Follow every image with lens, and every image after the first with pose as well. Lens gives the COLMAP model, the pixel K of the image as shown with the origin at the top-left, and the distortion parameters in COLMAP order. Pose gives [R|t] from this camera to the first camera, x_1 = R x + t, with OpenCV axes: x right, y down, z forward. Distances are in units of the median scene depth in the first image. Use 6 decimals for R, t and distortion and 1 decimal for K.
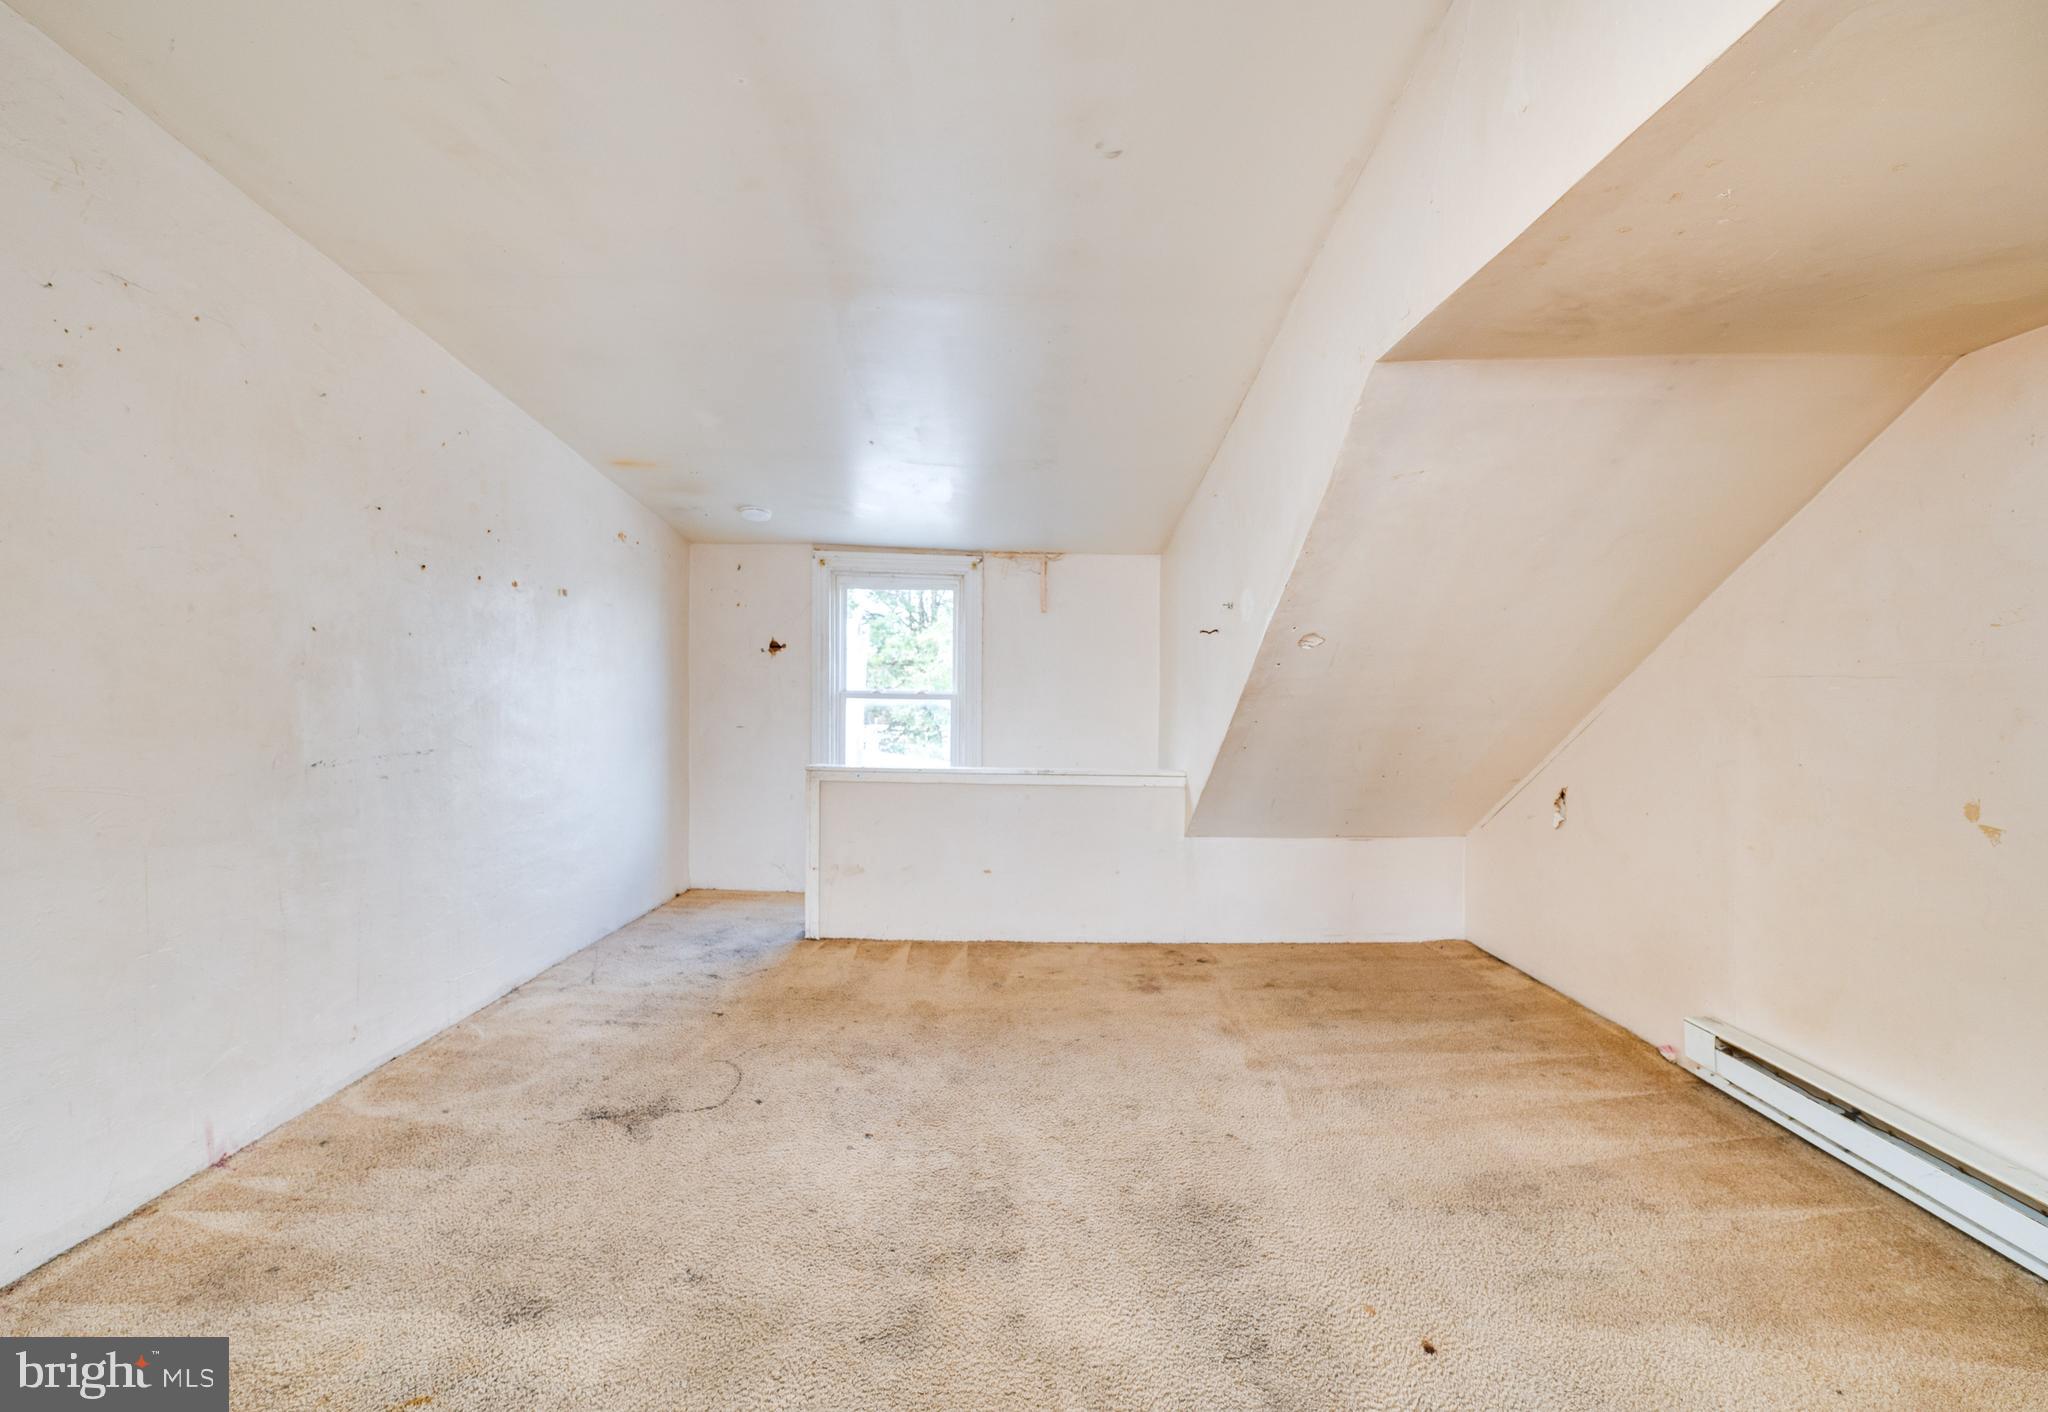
lens RADIAL K [[895.2, 0, 1025.6], [0, 895.2, 703.9], [0, 0, 1]] dist [-0.000134, -0.000030]
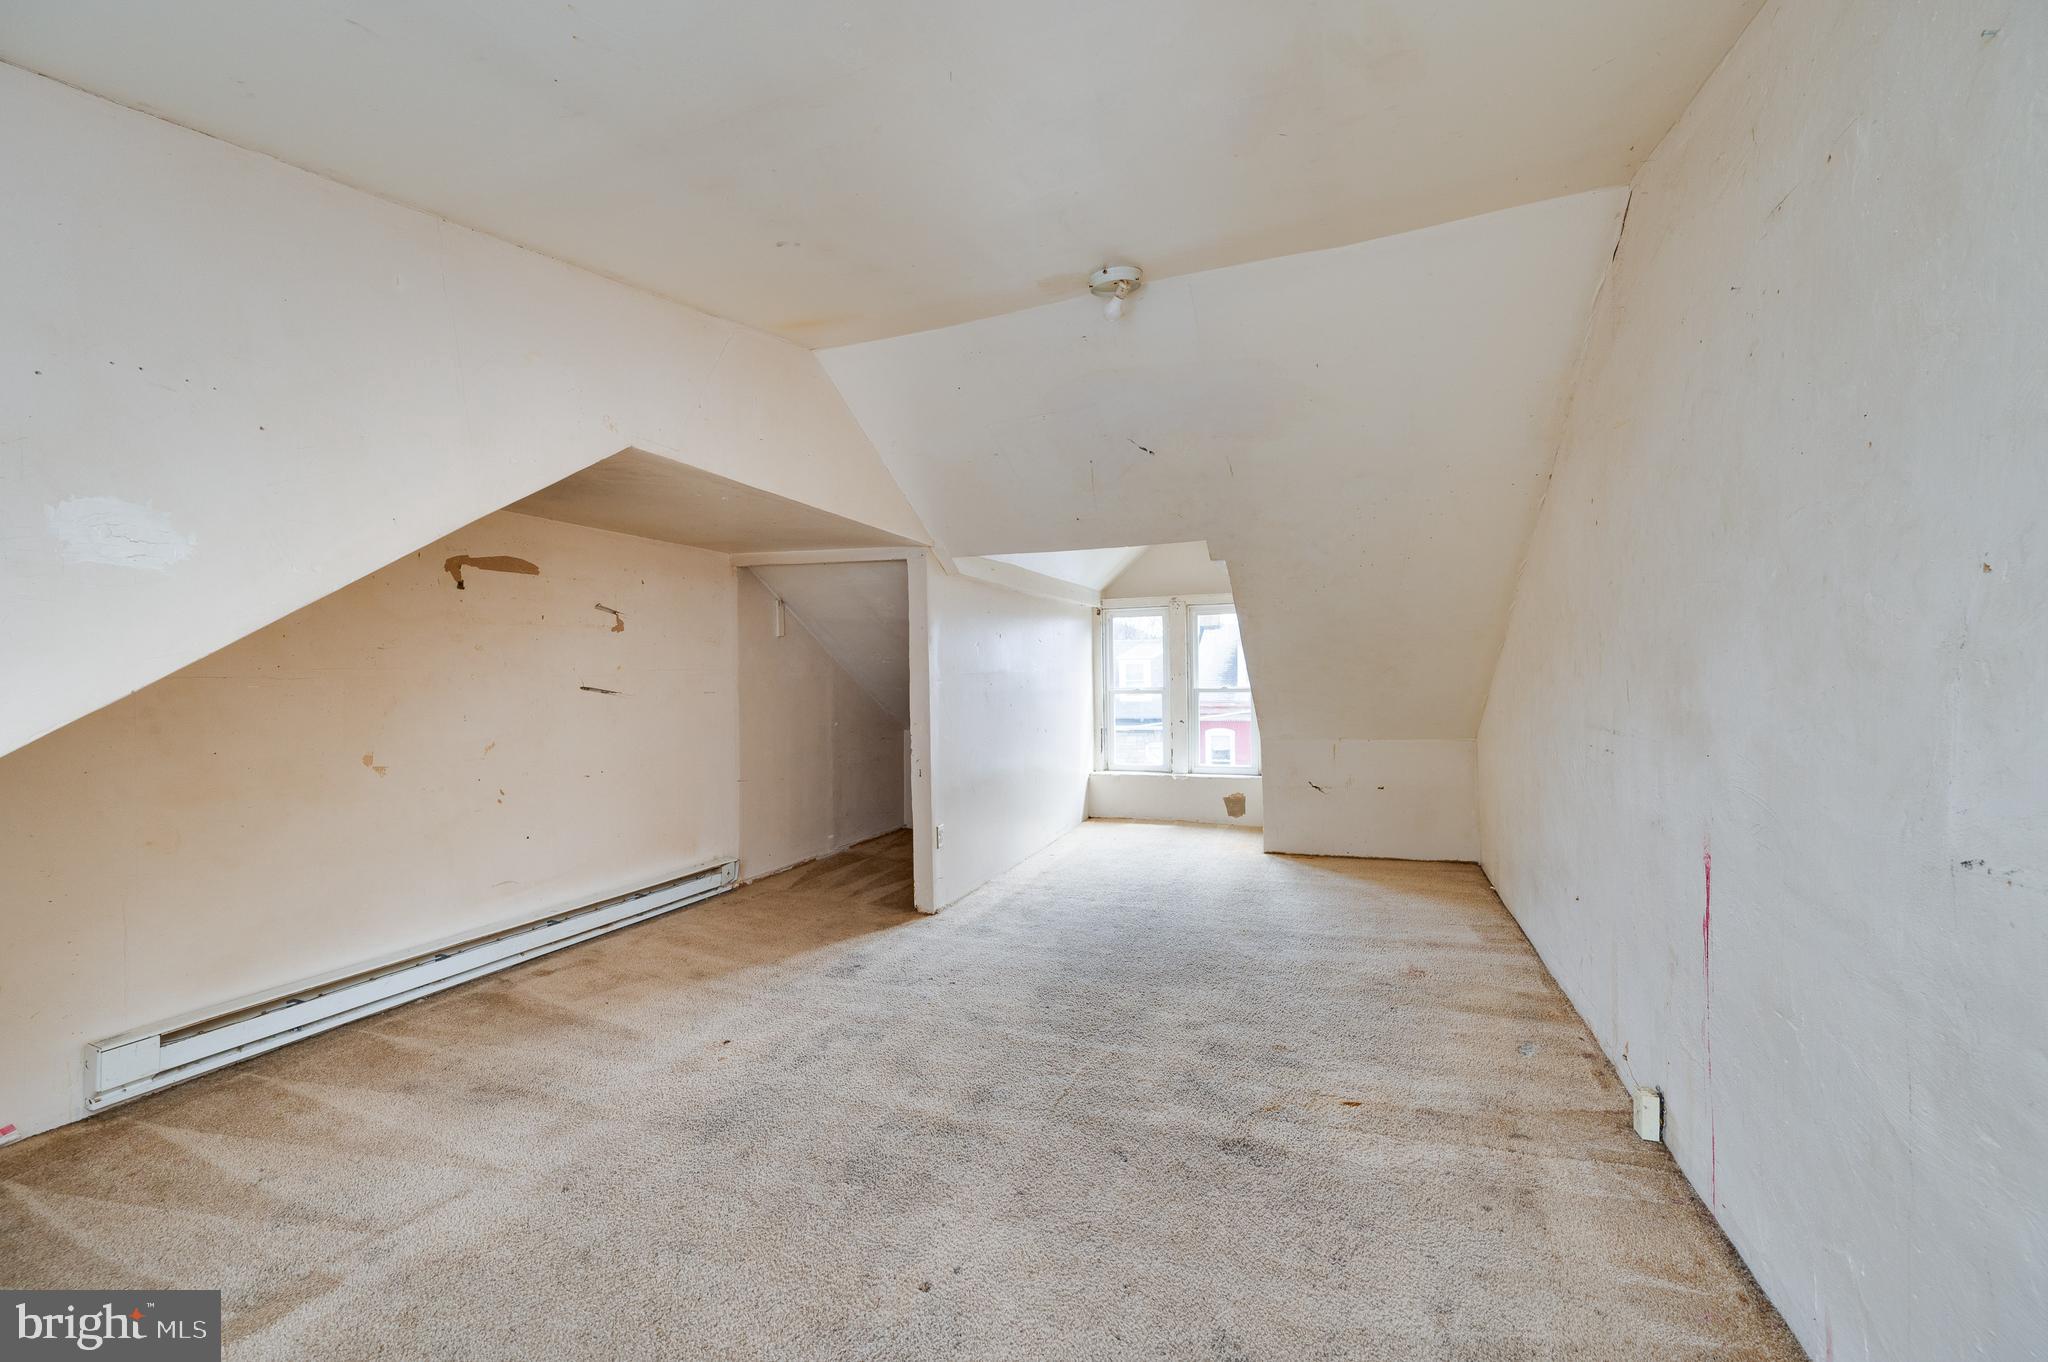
lens RADIAL K [[828.2, 0, 1025.3], [0, 828.2, 675.9], [0, 0, 1]] dist [-0.000591, -0.000347]
pose [[-0.936460, 0.004325, 0.350747, -0.564490], [0.015456, 0.999462, 0.028942, -0.055697], [-0.350433, 0.032524, -0.936023, 1.807184]]
